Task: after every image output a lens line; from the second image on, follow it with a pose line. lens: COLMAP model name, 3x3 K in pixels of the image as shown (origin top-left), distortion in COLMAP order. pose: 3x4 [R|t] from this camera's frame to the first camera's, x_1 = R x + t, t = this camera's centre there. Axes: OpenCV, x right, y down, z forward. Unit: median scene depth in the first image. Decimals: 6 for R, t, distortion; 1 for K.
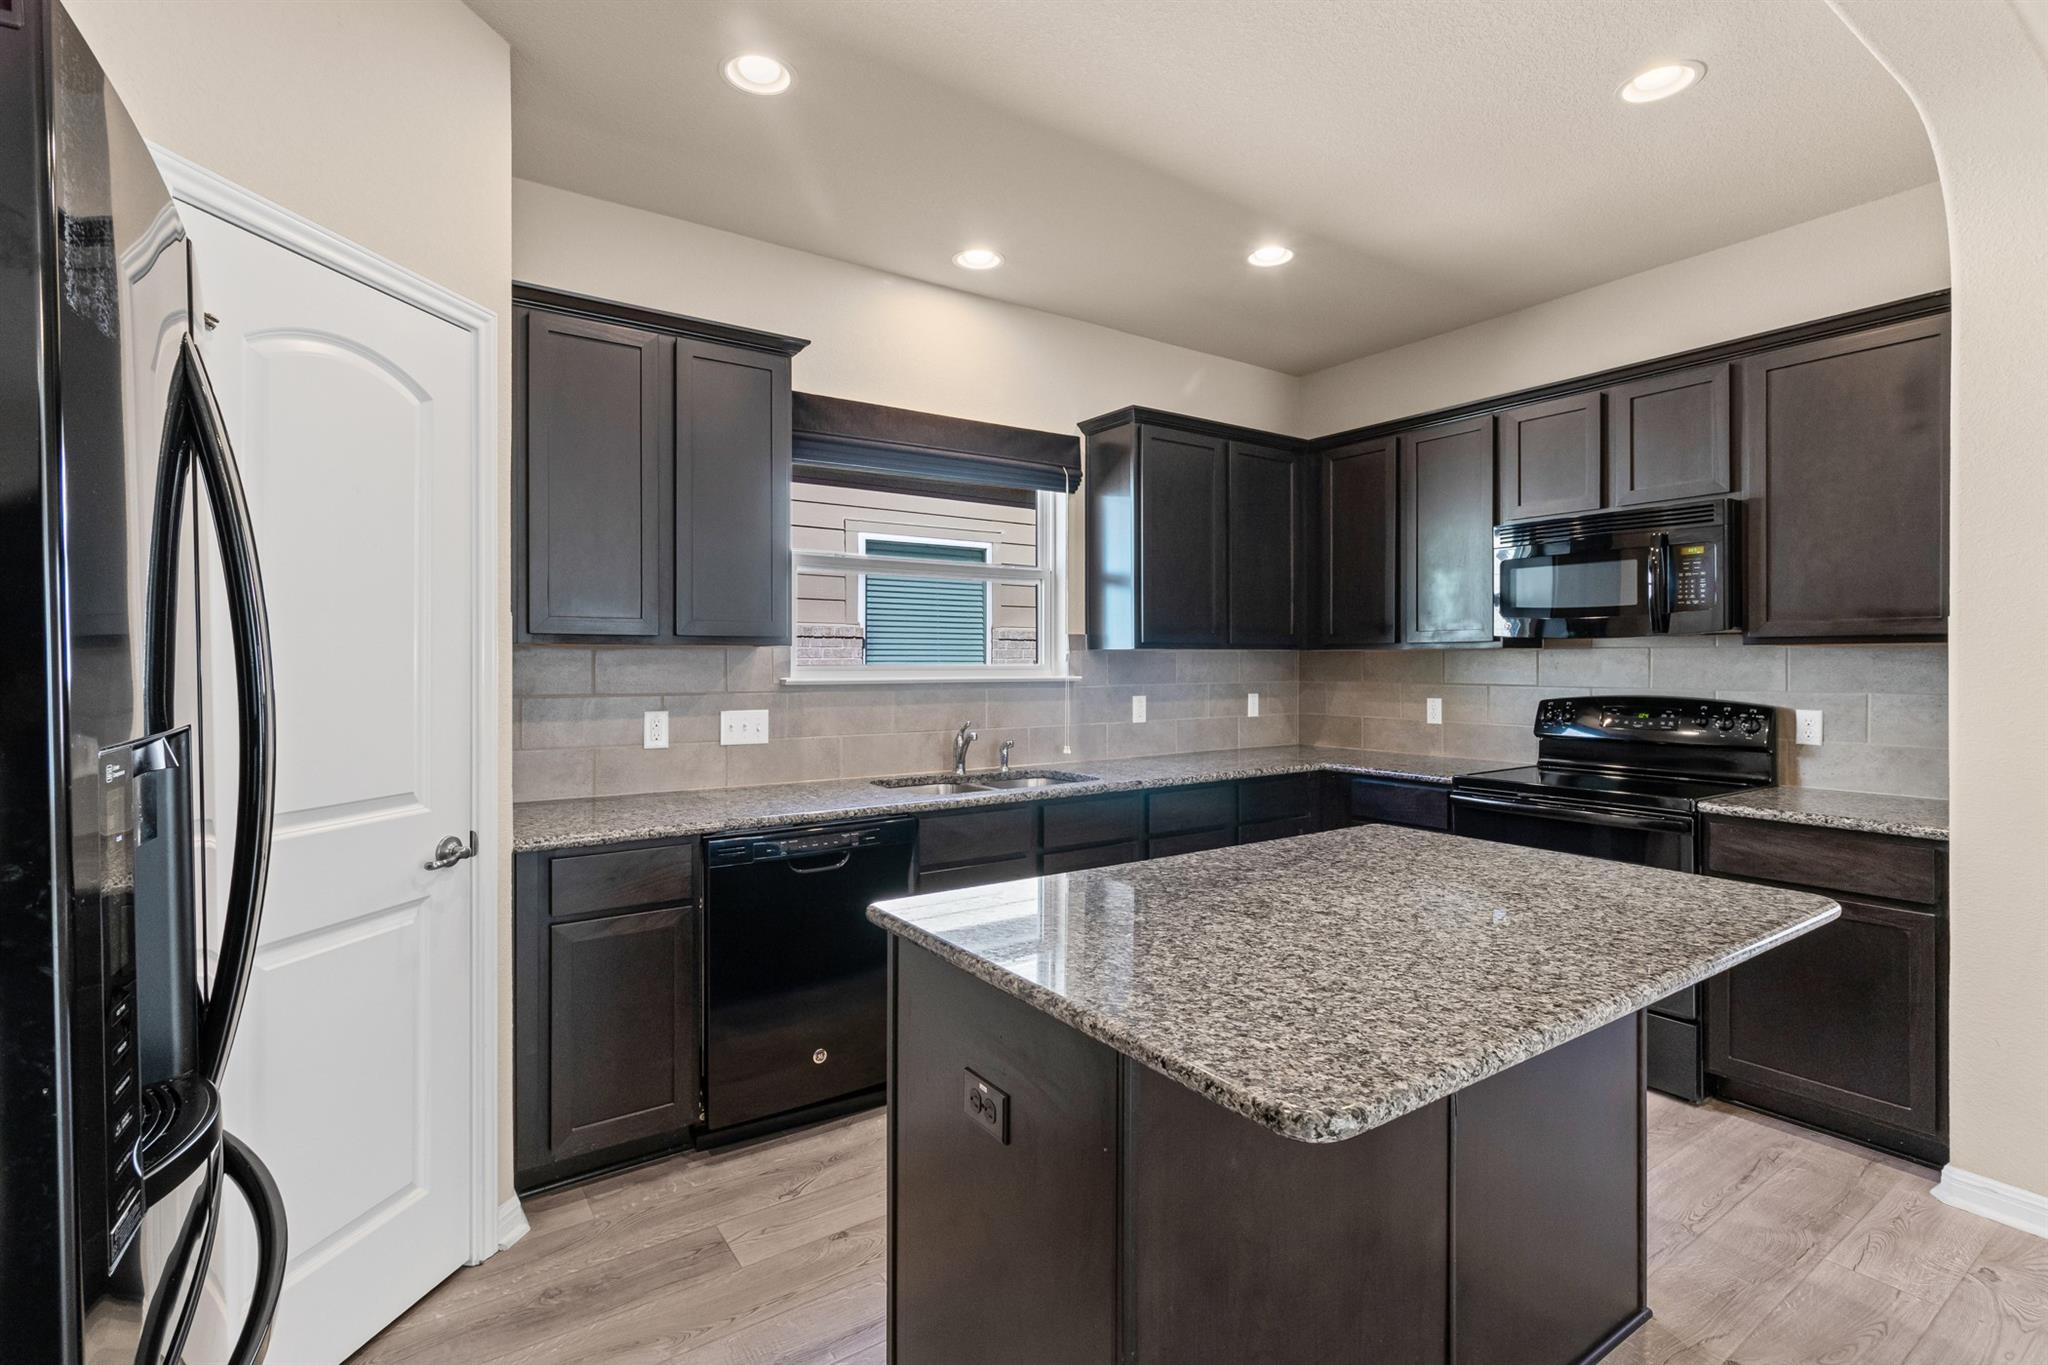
lens RADIAL K [[950.9, 0, 1030.3], [0, 950.9, 667.3], [0, 0, 1]] dist [-0.001424, 0.000196]
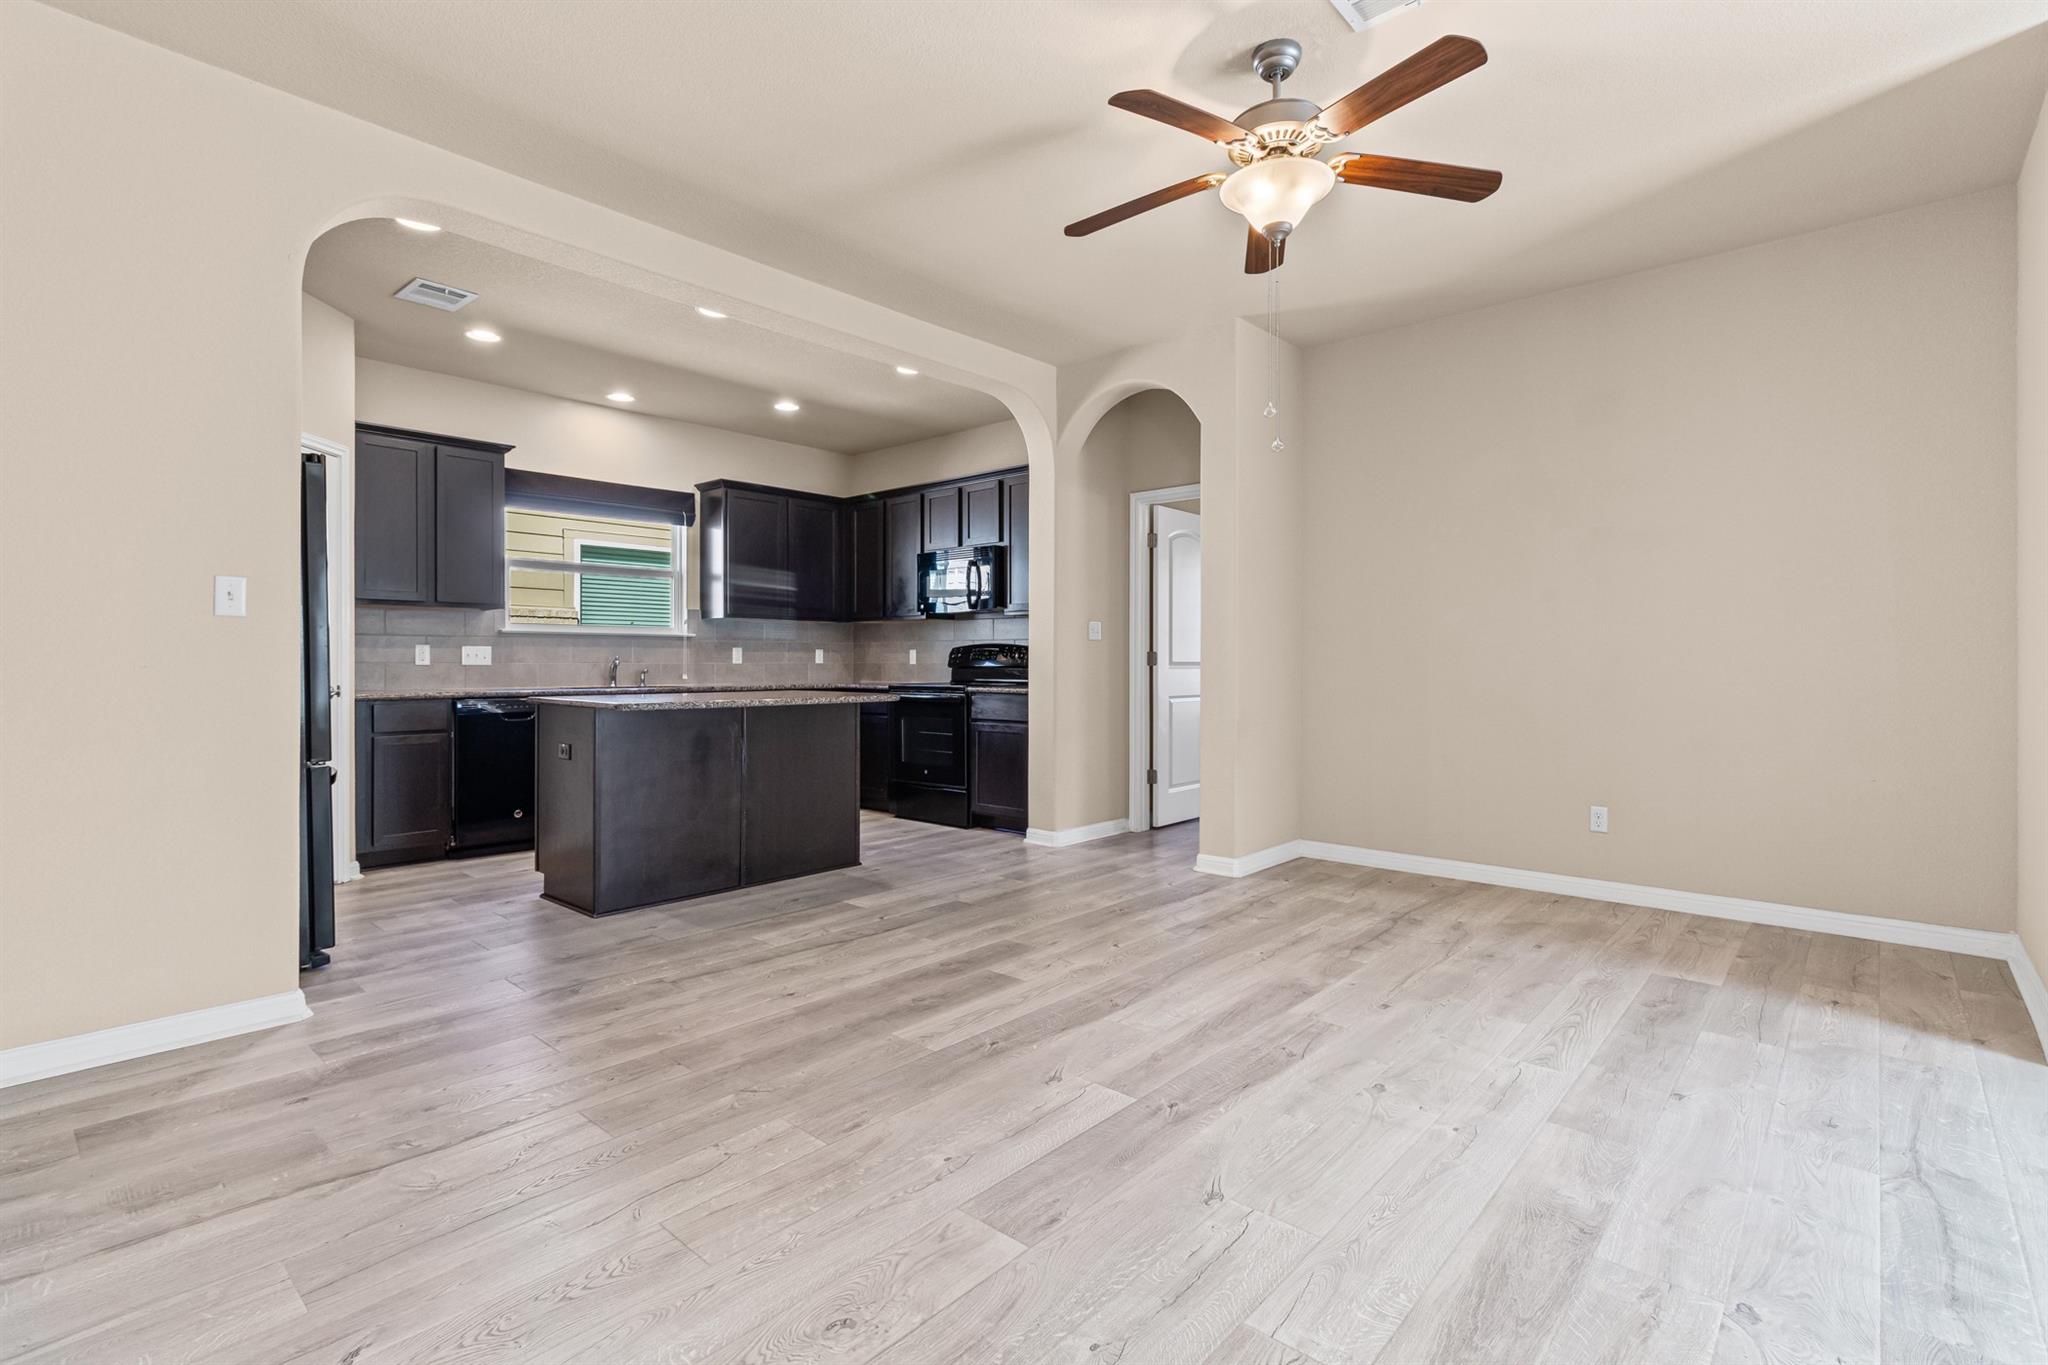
lens RADIAL K [[950.9, 0, 1030.3], [0, 950.9, 667.3], [0, 0, 1]] dist [-0.001424, 0.000196]
pose [[0.972756, 0.000288, 0.231833, 0.270225], [-0.000105, 1.000000, -0.000802, 0.078194], [-0.231833, 0.000756, 0.972755, -0.888662]]
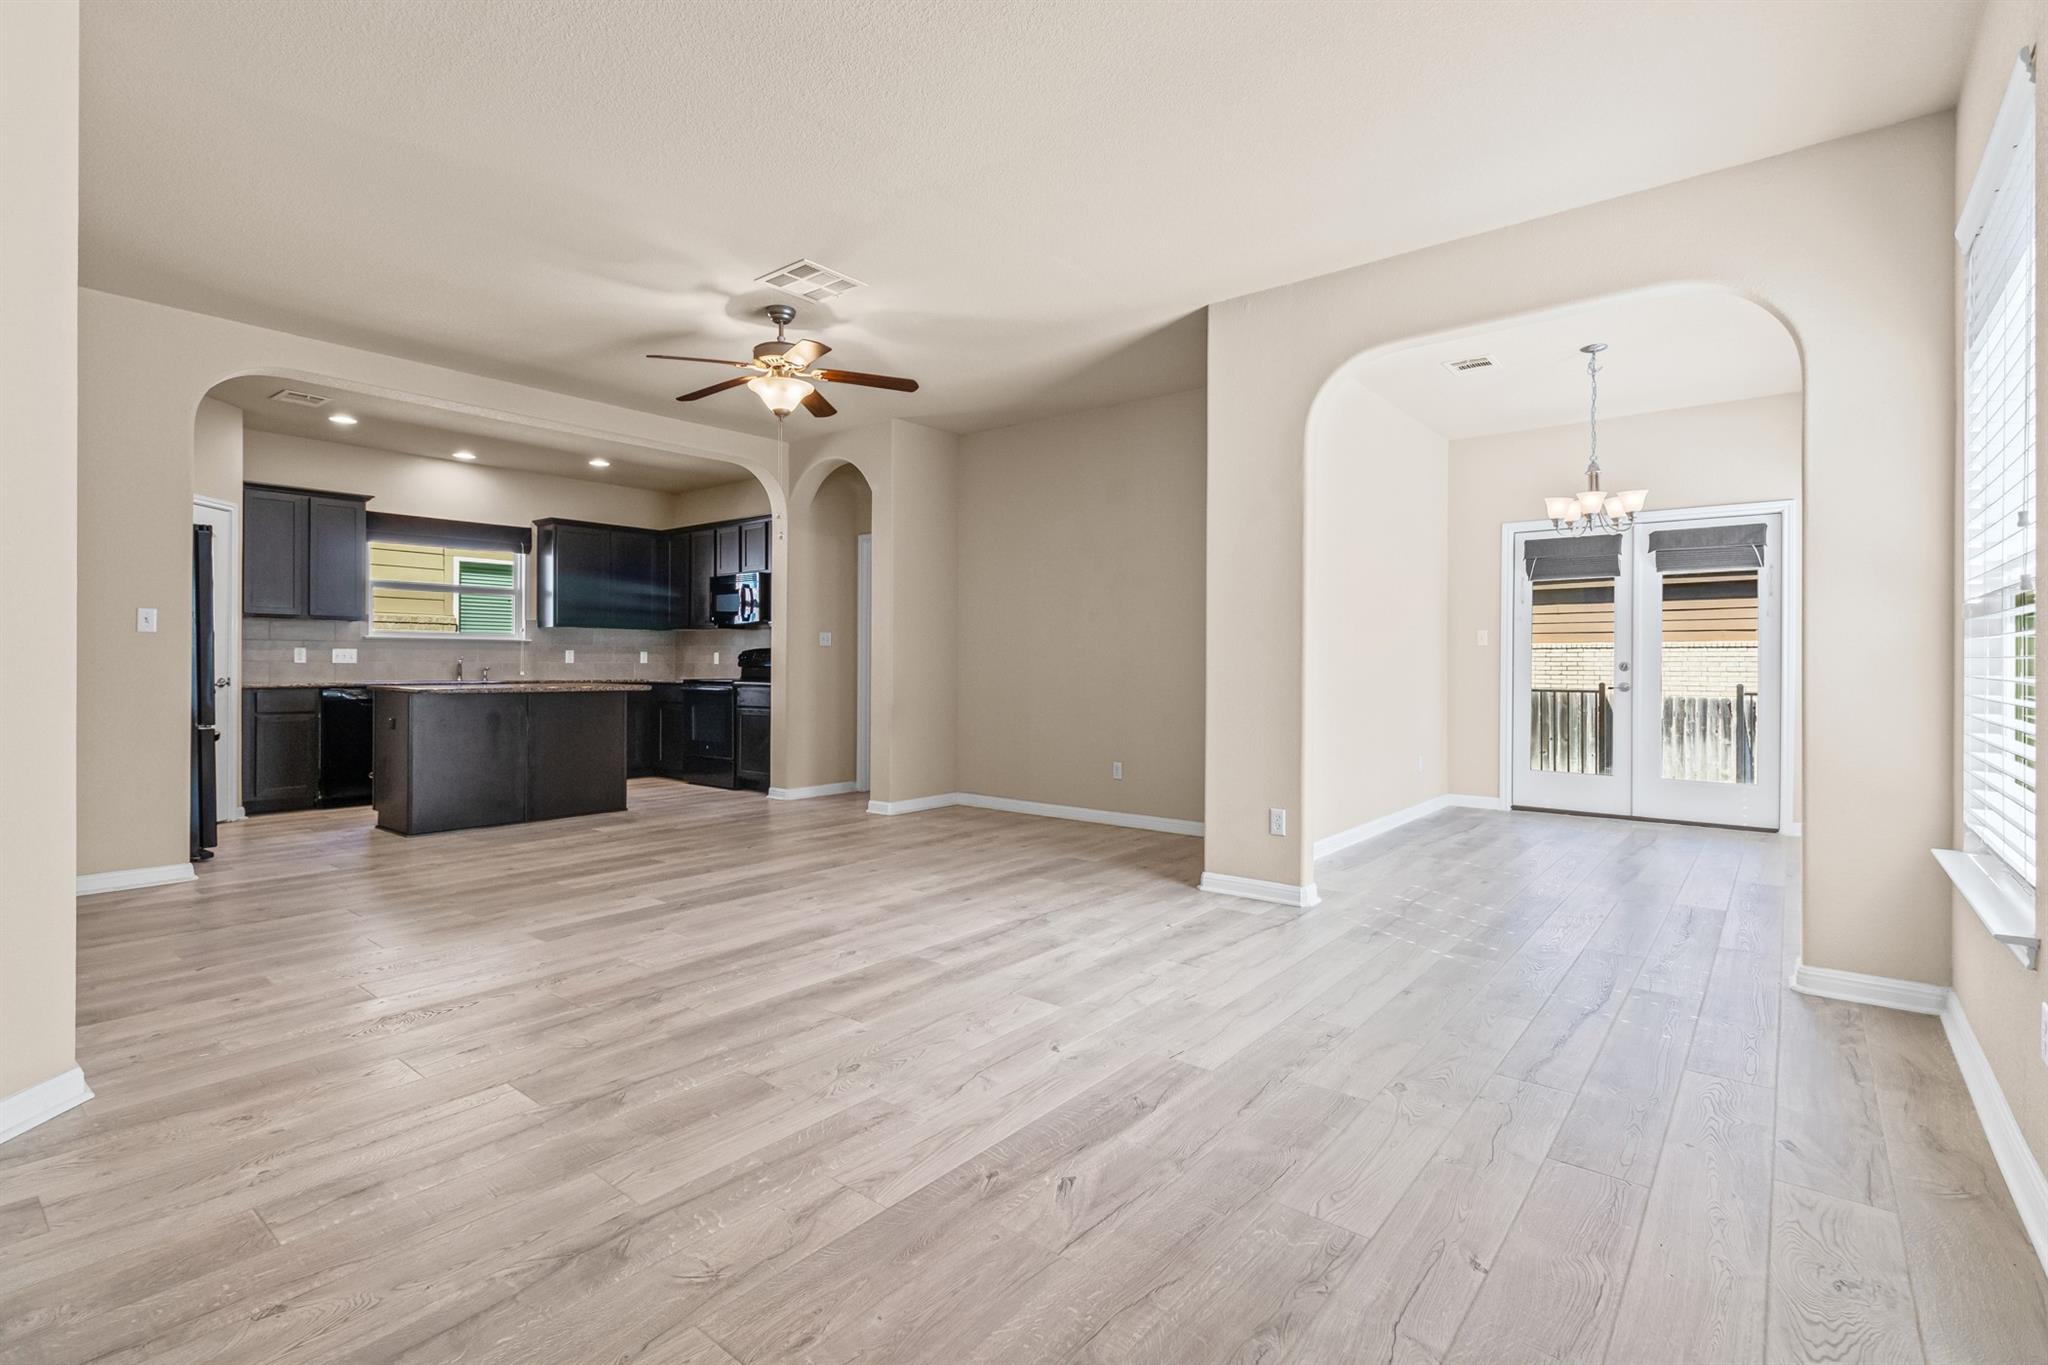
lens RADIAL K [[950.9, 0, 1030.3], [0, 950.9, 667.3], [0, 0, 1]] dist [-0.001424, 0.000196]
pose [[0.960046, 0.004345, 0.279809, 0.596545], [-0.003763, 0.999989, -0.002618, 0.081876], [-0.279818, 0.001460, 0.960052, -1.538033]]
